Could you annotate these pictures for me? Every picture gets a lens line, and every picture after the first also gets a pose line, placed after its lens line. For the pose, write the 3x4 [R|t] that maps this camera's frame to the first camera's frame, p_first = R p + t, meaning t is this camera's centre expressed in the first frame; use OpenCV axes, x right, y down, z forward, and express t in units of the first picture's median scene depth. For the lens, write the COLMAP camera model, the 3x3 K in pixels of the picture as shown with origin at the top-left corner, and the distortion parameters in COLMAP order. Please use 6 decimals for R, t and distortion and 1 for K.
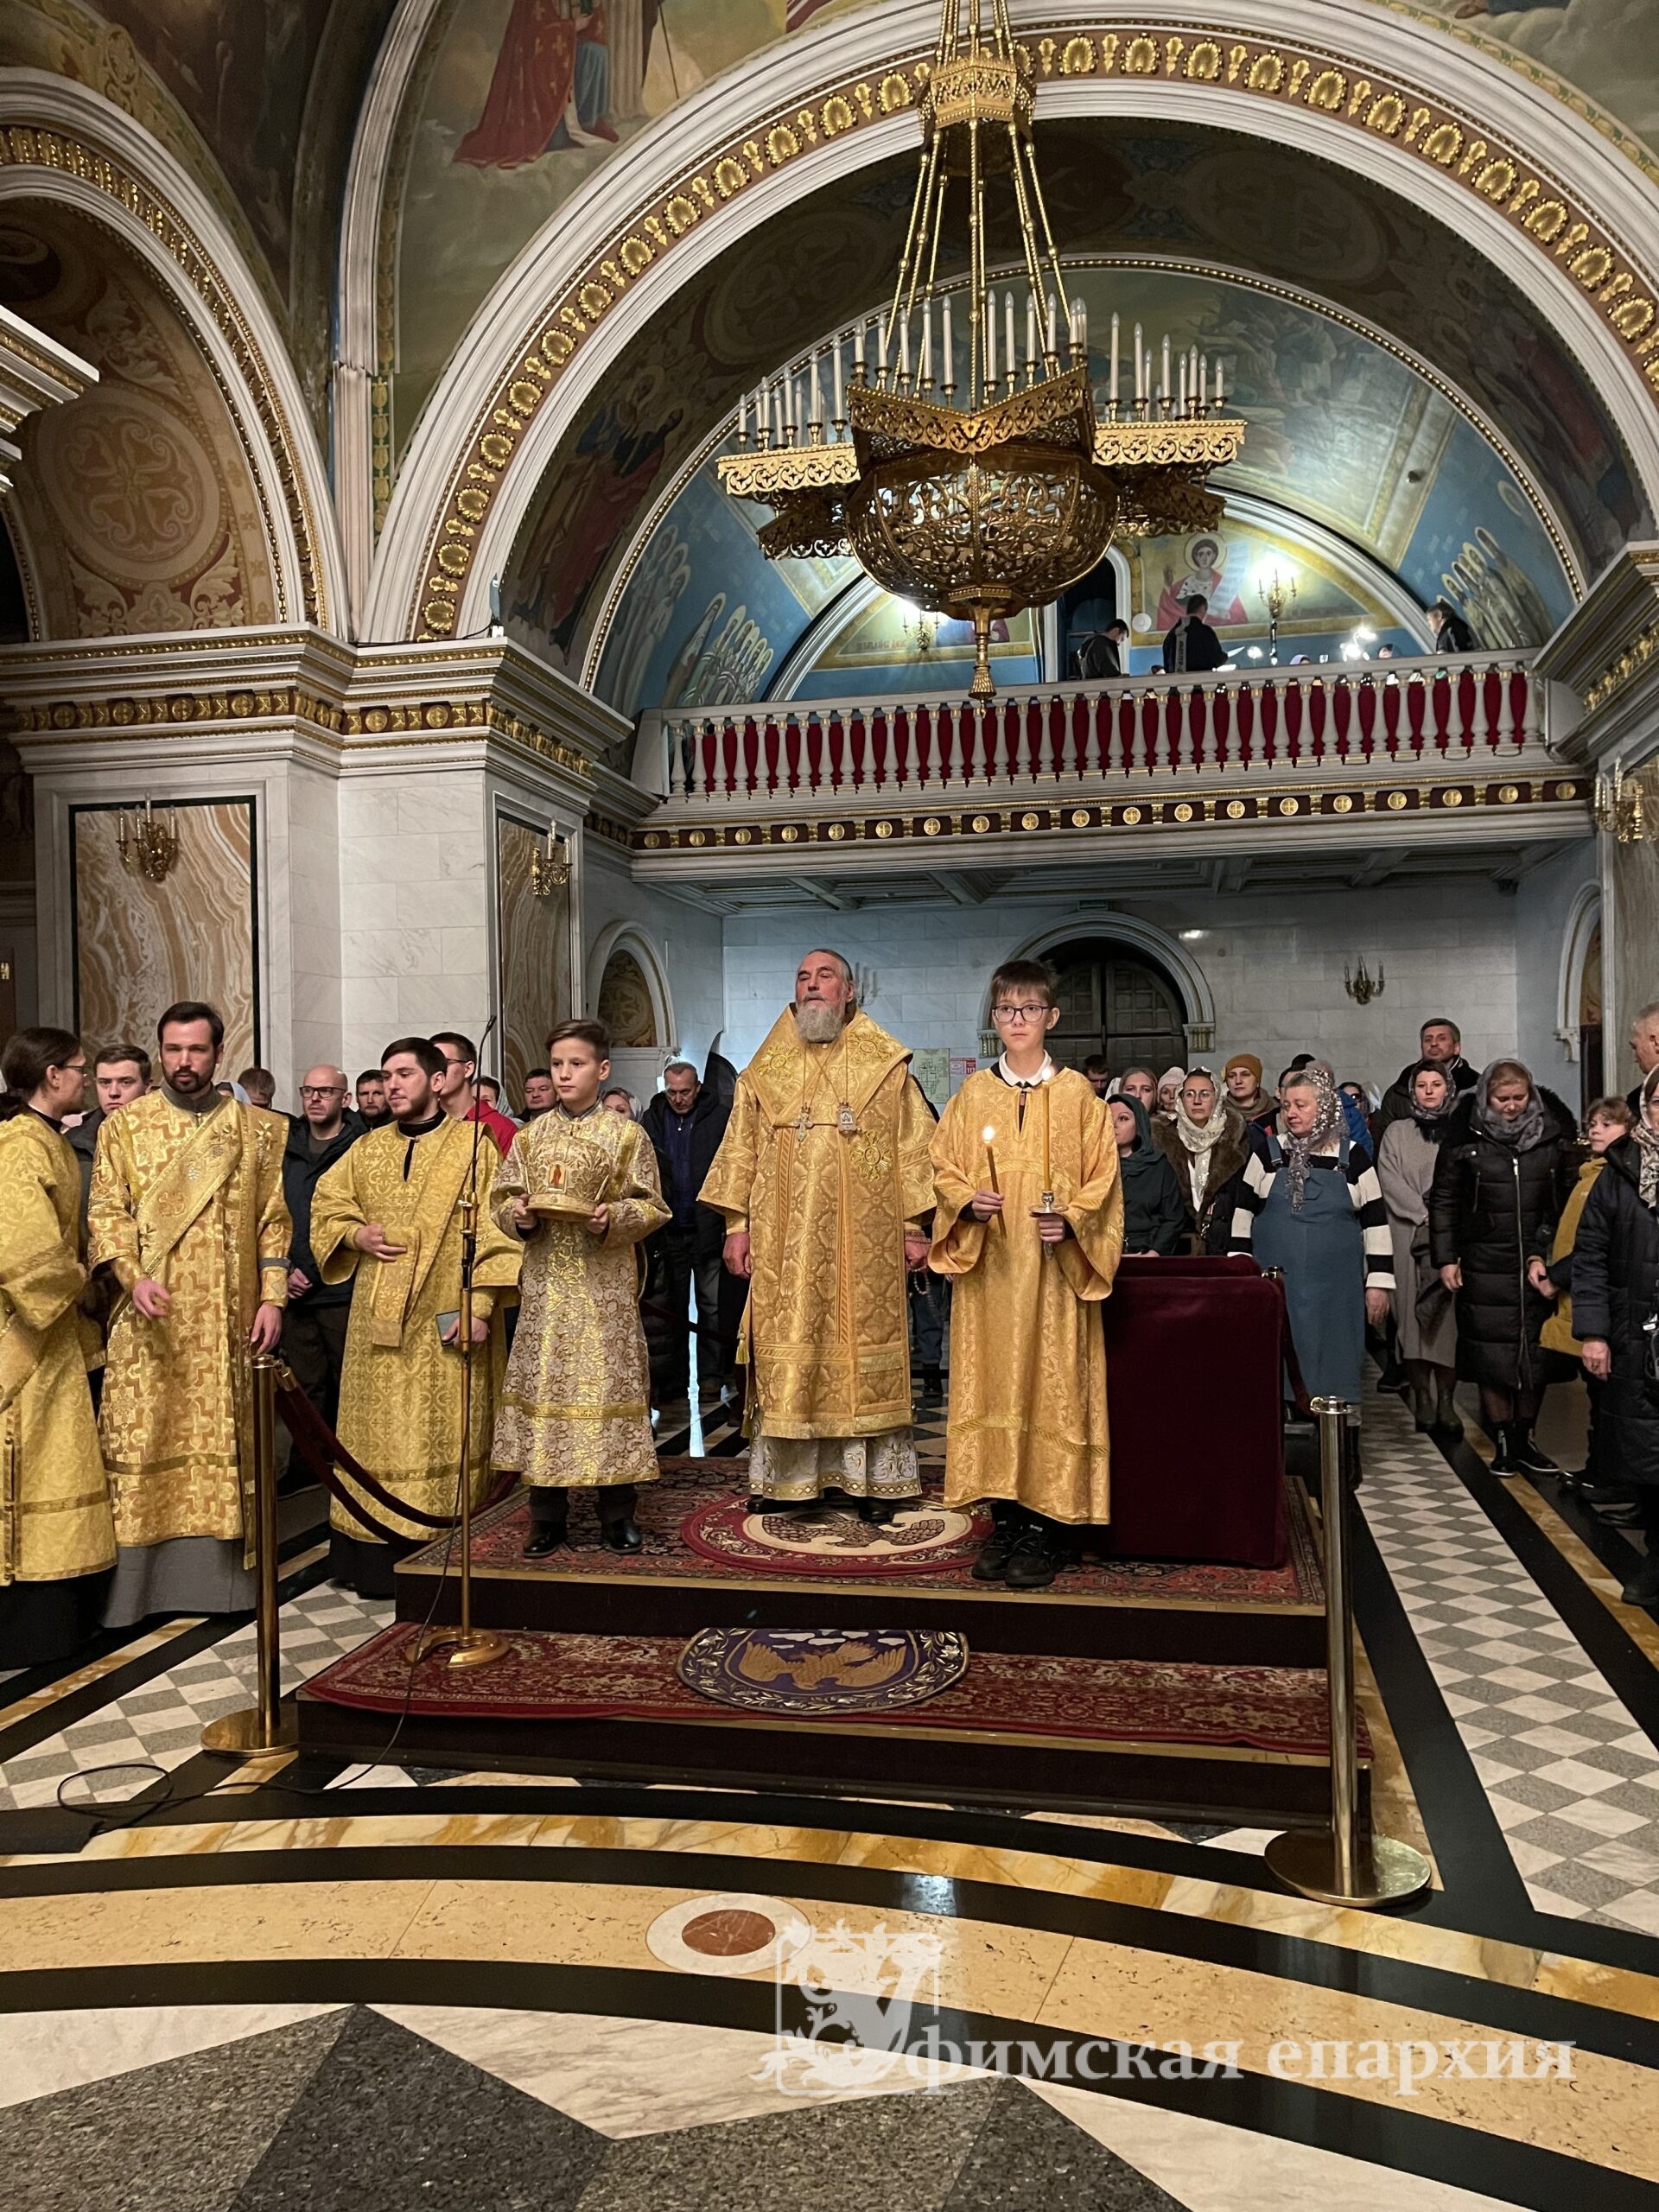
lens RADIAL K [[1689.9, 0, 834.5], [0, 1689.9, 1114.7], [0, 0, 1]] dist [0.066242, -0.090519]
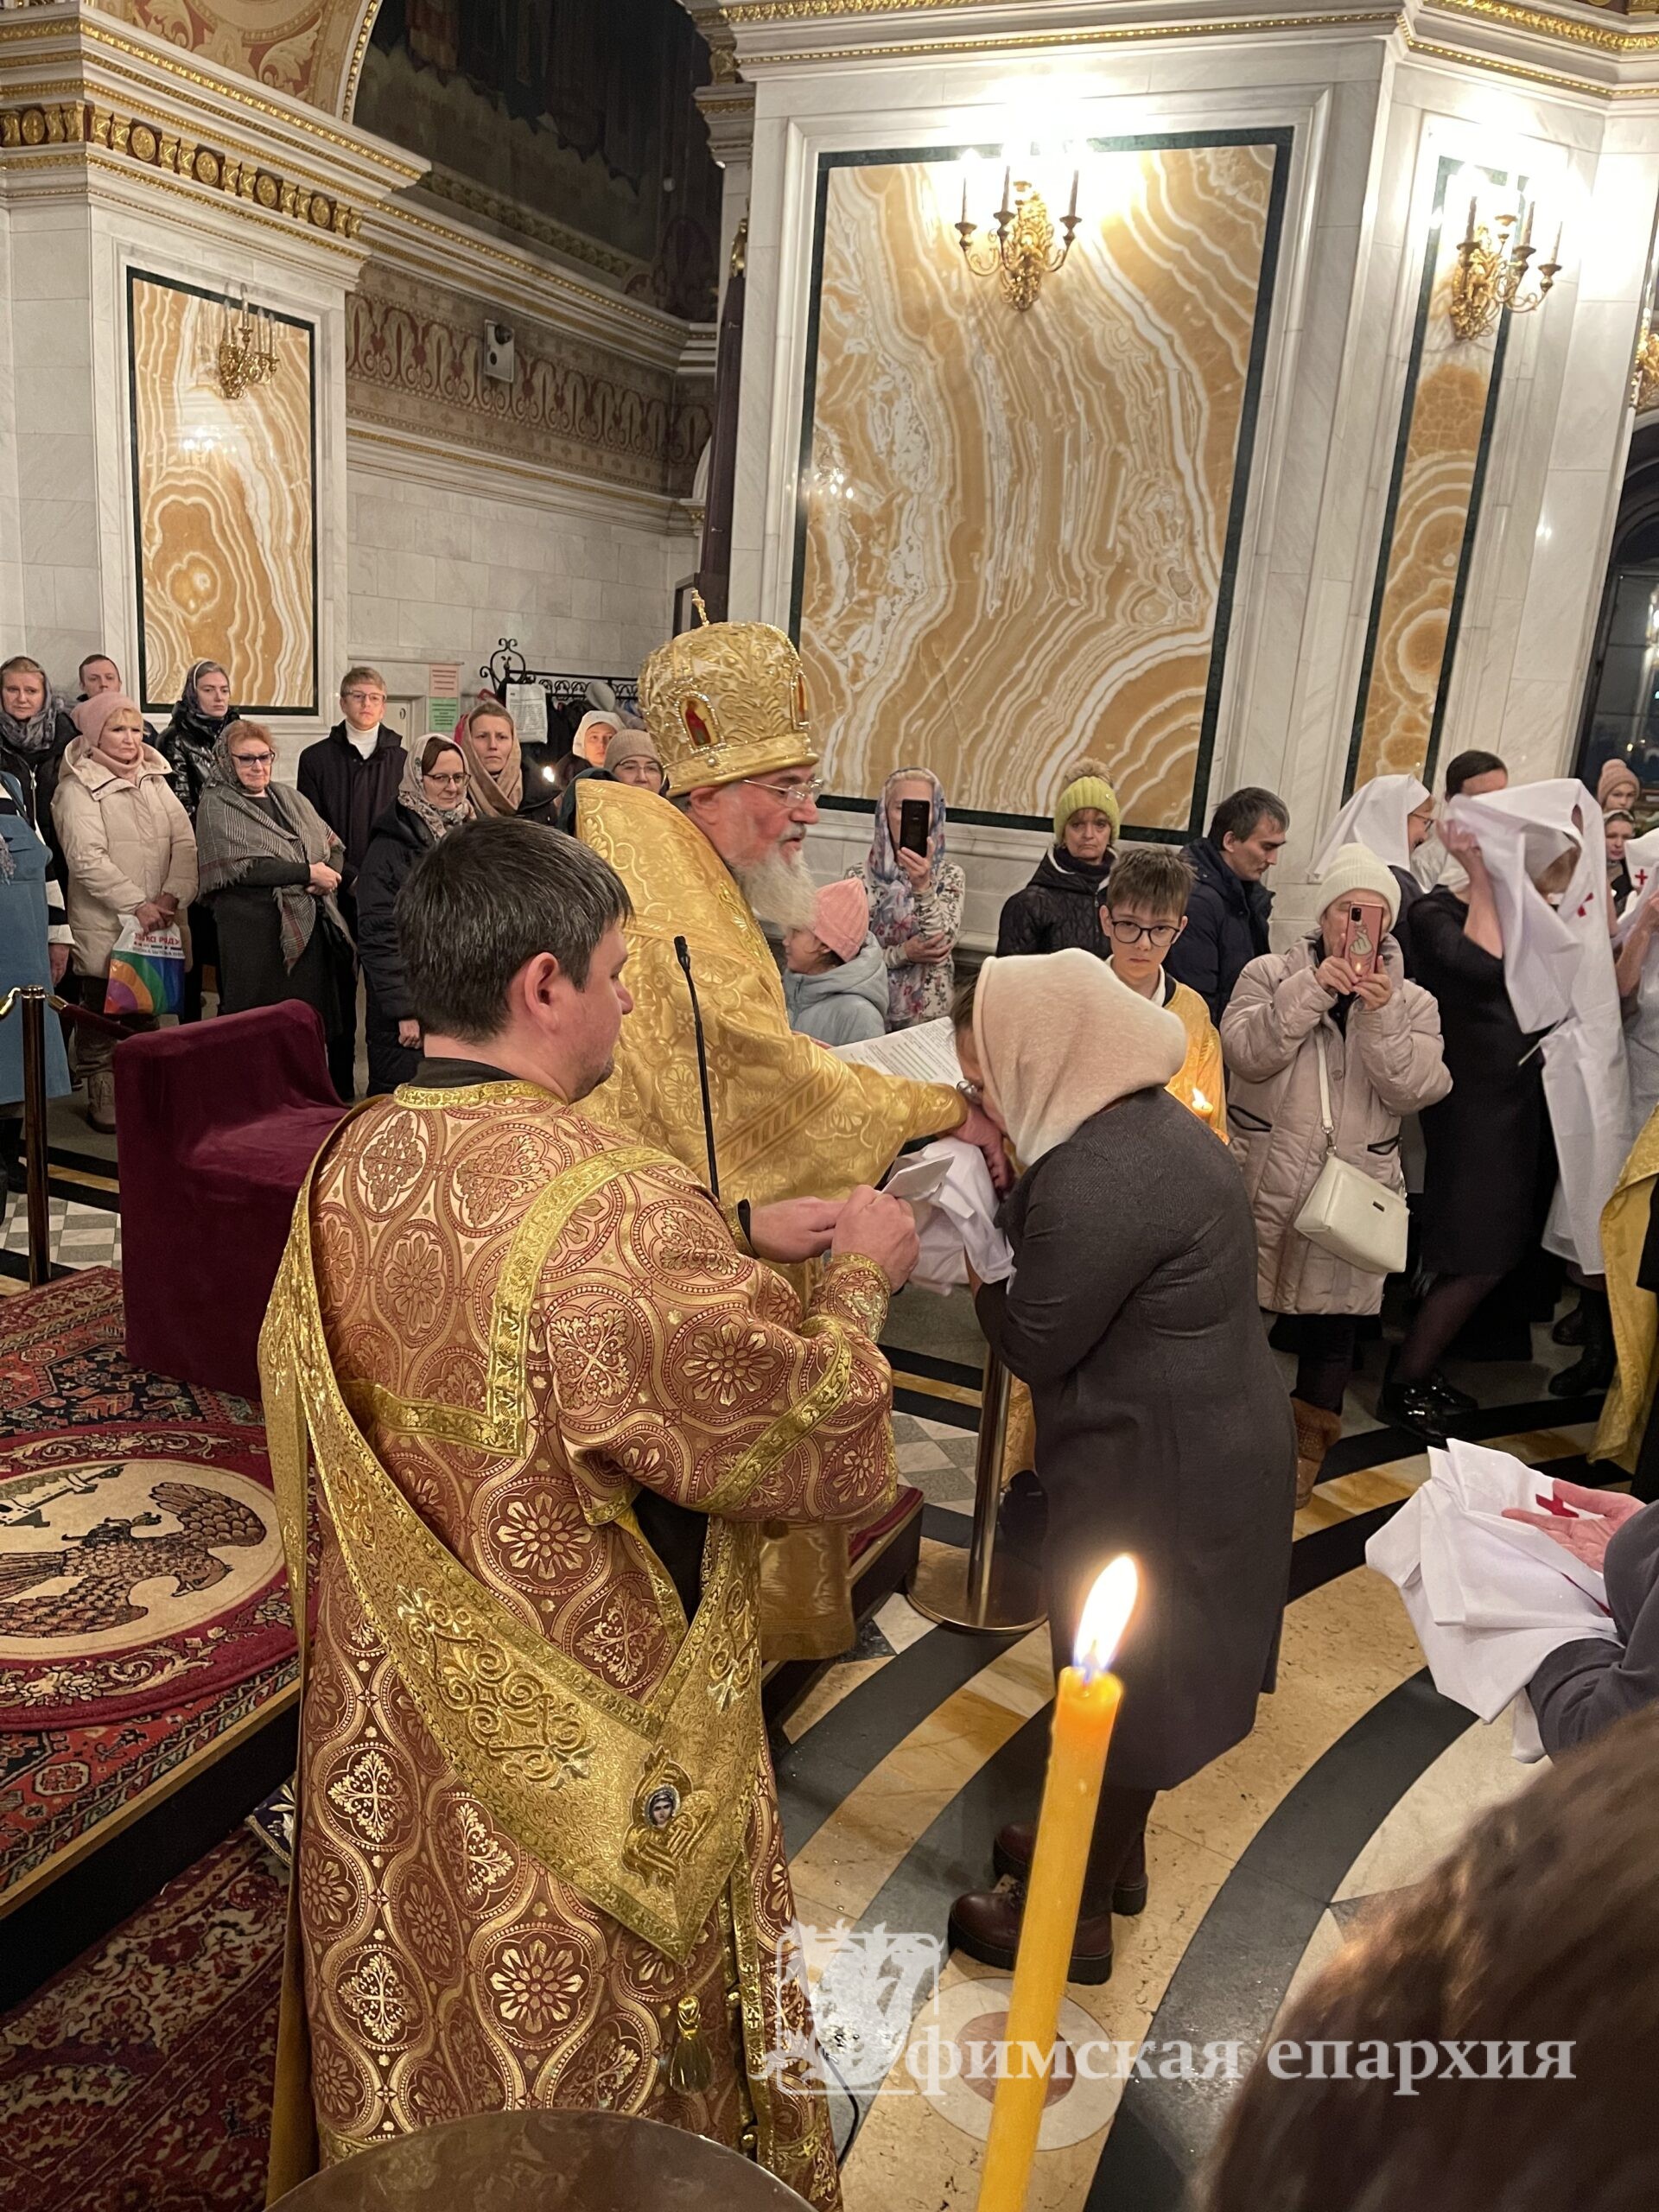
lens RADIAL K [[1689.9, 0, 888.5], [0, 1689.9, 1114.3], [0, 0, 1]] dist [0.066242, -0.090519]
pose [[0.213280, -0.214708, 0.953107, -0.295139], [-0.069211, 0.969781, 0.233952, -0.045041], [-0.974537, -0.115863, 0.191974, 0.389537]]
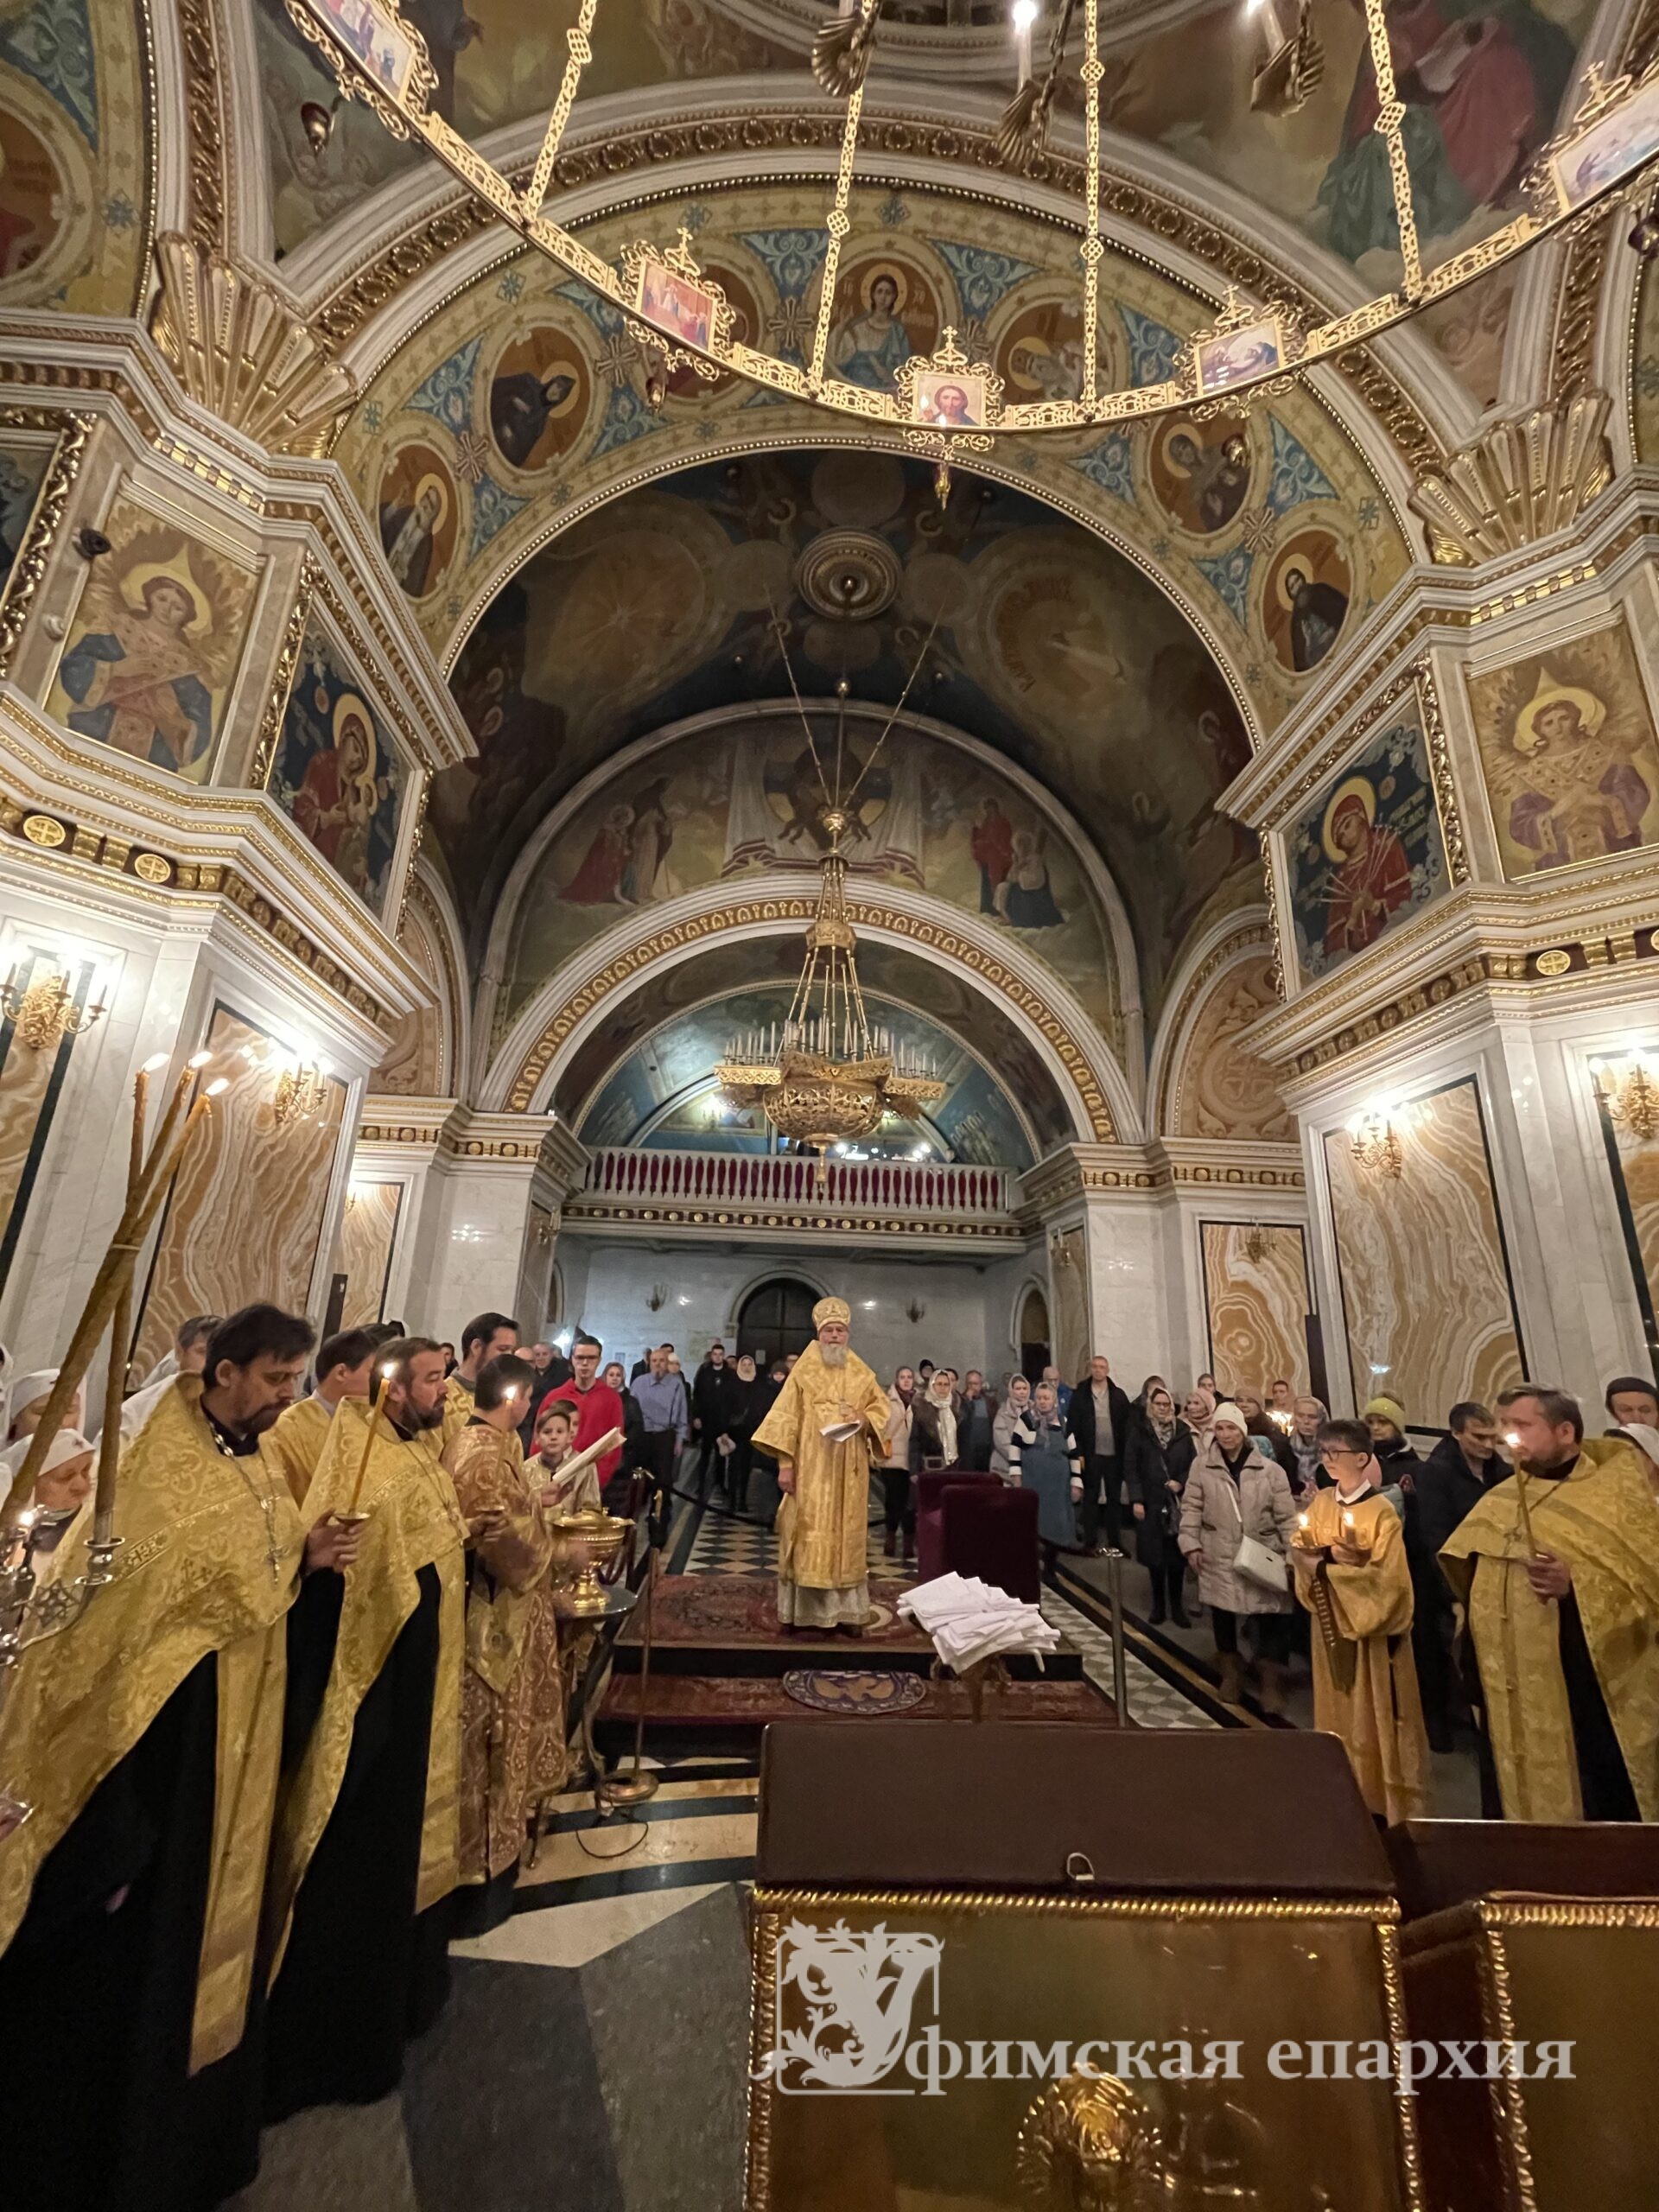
lens RADIAL K [[904.0, 0, 829.9], [0, 904.0, 1091.1], [0, 0, 1]] dist [-0.005374, -0.001093]
pose [[0.959440, 0.127008, 0.251683, -0.214719], [-0.050457, 0.955714, -0.289940, -0.026243], [-0.277362, 0.265480, 0.923358, -0.099513]]
